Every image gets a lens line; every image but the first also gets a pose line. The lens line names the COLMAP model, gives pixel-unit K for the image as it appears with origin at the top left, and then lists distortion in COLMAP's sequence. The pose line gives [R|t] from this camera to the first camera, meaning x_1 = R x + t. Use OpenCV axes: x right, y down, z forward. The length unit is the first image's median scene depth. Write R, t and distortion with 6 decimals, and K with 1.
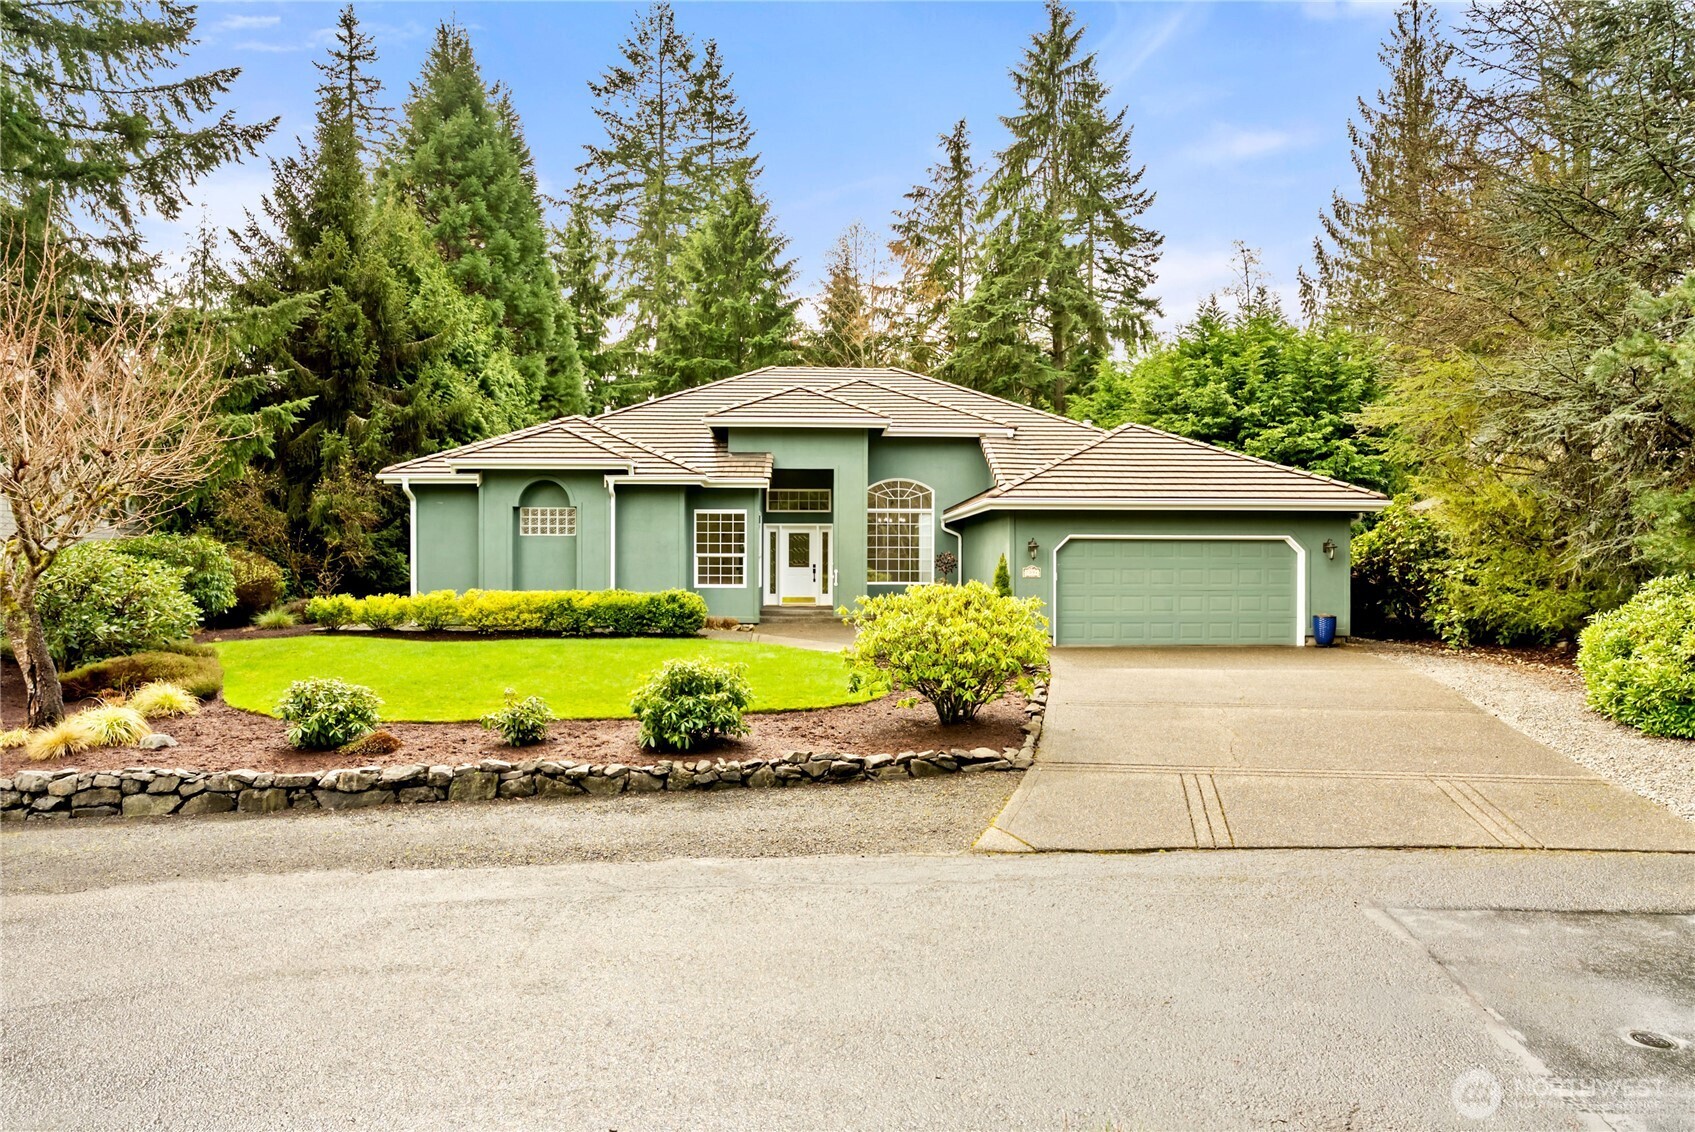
lens RADIAL K [[1075.8, 0, 847.3], [0, 1075.8, 569.0], [0, 0, 1]] dist [0.000064, 0.000001]
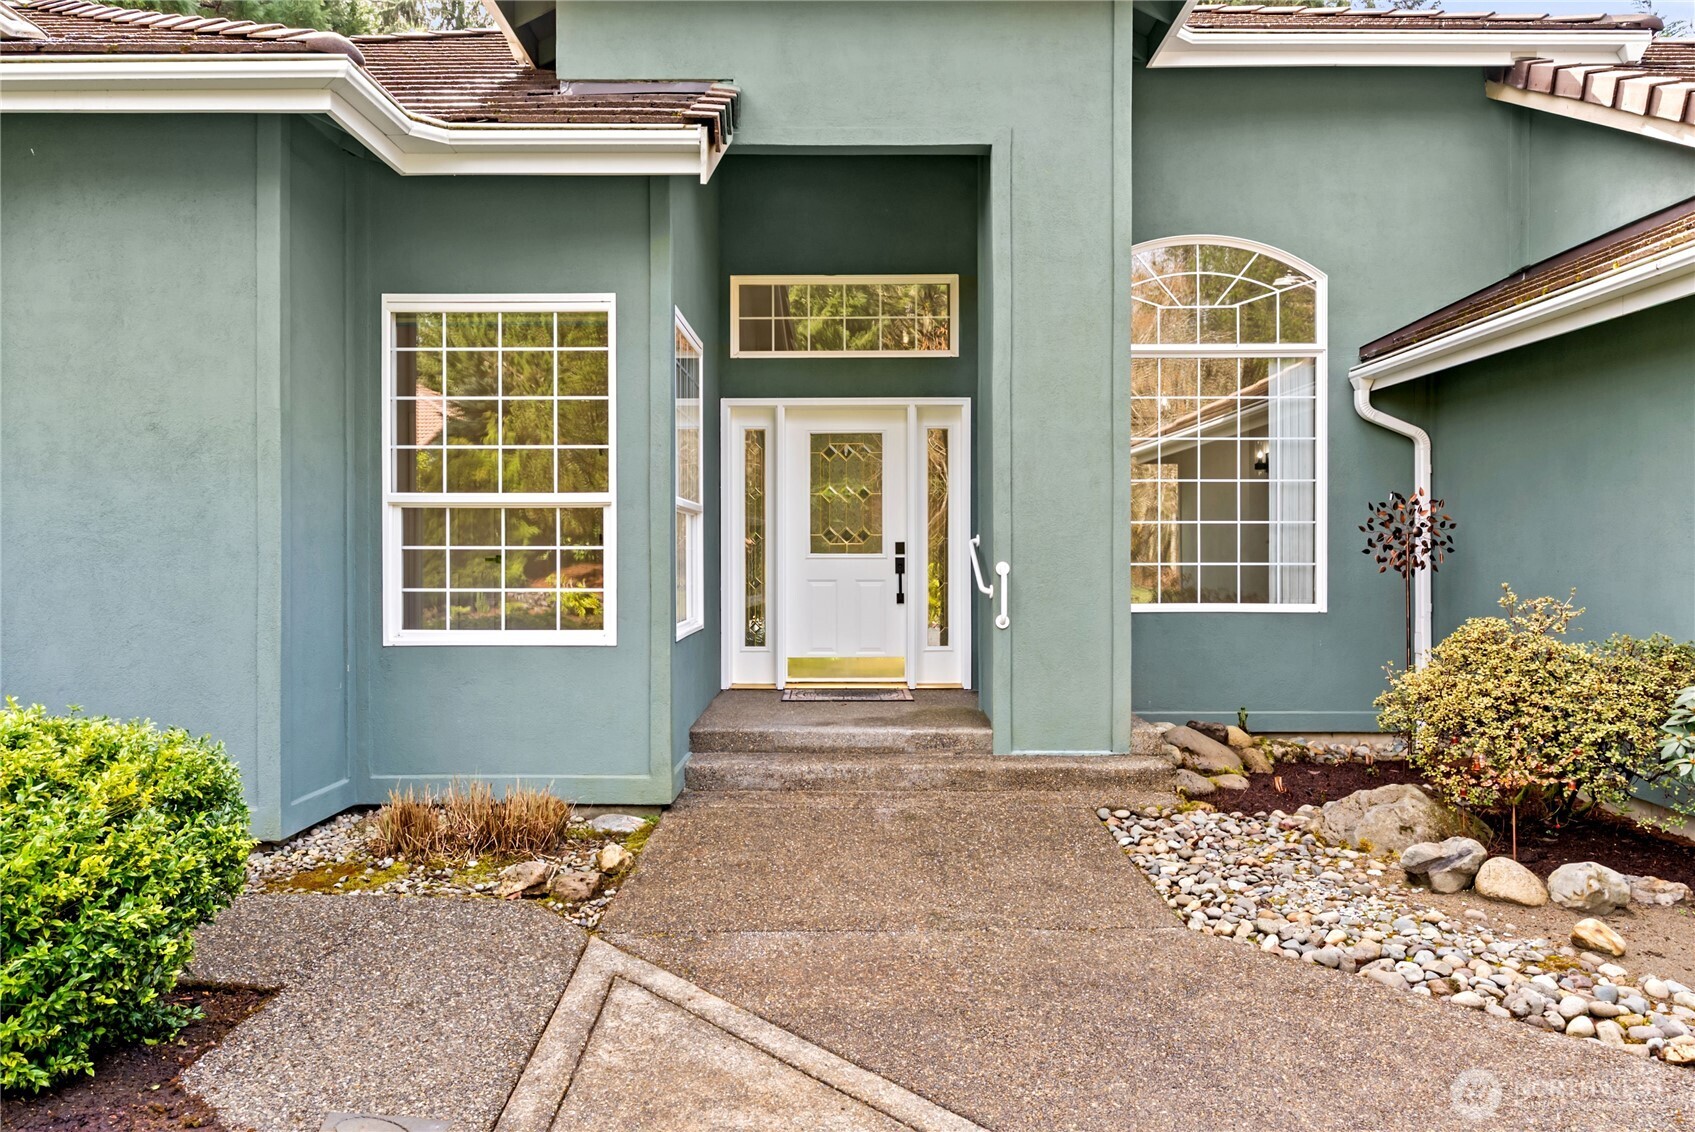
lens RADIAL K [[1222.0, 0, 847.8], [0, 1222.0, 562.1], [0, 0, 1]] dist [-0.000043, -0.000001]
pose [[0.999448, -0.003828, -0.032988, -0.034831], [0.004042, 0.999971, 0.006433, -0.001130], [0.032962, -0.006562, 0.999435, 0.696033]]
